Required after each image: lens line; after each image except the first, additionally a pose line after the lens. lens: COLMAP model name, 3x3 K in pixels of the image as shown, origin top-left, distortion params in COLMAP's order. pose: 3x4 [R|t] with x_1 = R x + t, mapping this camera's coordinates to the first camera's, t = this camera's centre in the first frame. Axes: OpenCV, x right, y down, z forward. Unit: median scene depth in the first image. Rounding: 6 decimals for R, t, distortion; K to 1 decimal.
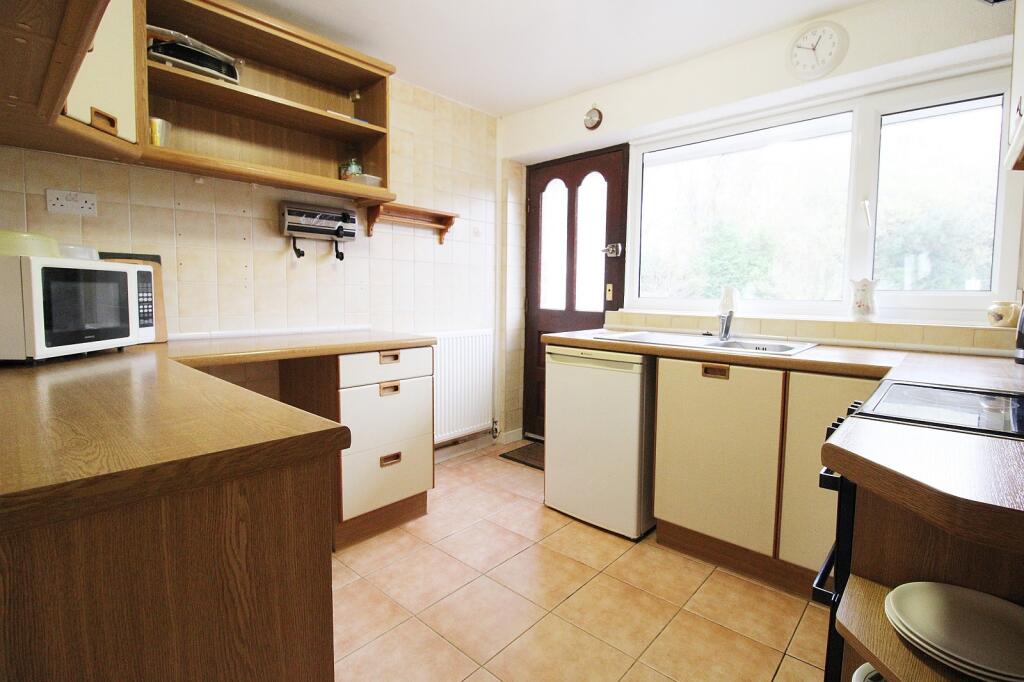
lens RADIAL K [[485.1, 0, 501.1], [0, 485.1, 341.0], [0, 0, 1]] dist [-0.001900, -0.008358]
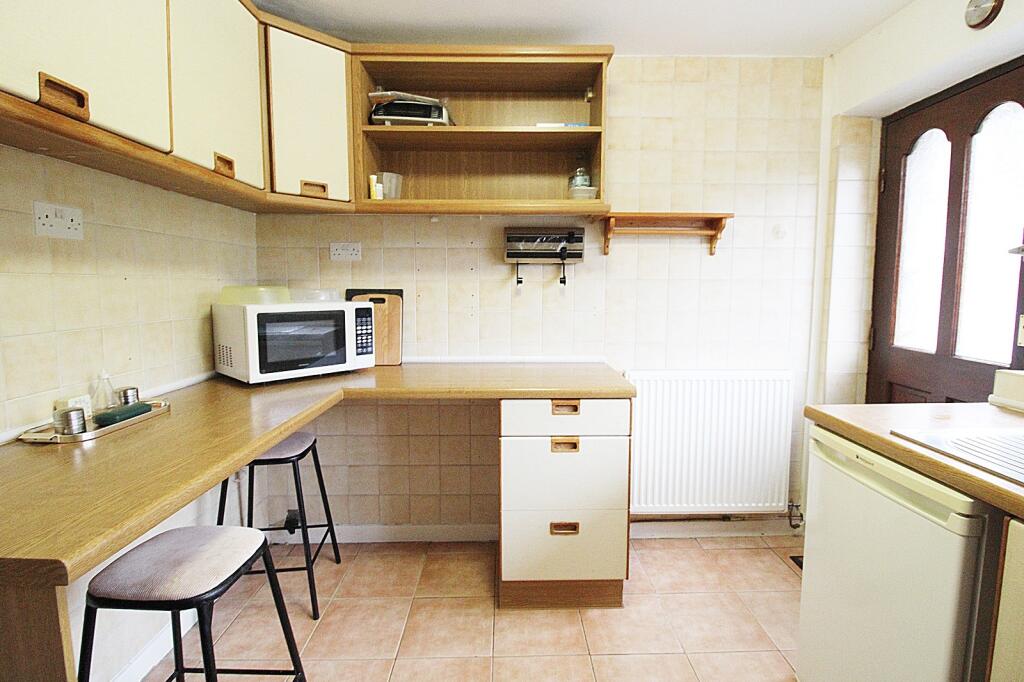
lens RADIAL K [[485.1, 0, 515.9], [0, 485.1, 338.6], [0, 0, 1]] dist [-0.001900, -0.008358]
pose [[0.693319, 0.066456, -0.717560, 0.279147], [-0.061976, 0.997548, 0.032505, -0.099260], [0.717961, 0.021935, 0.695738, 0.339123]]
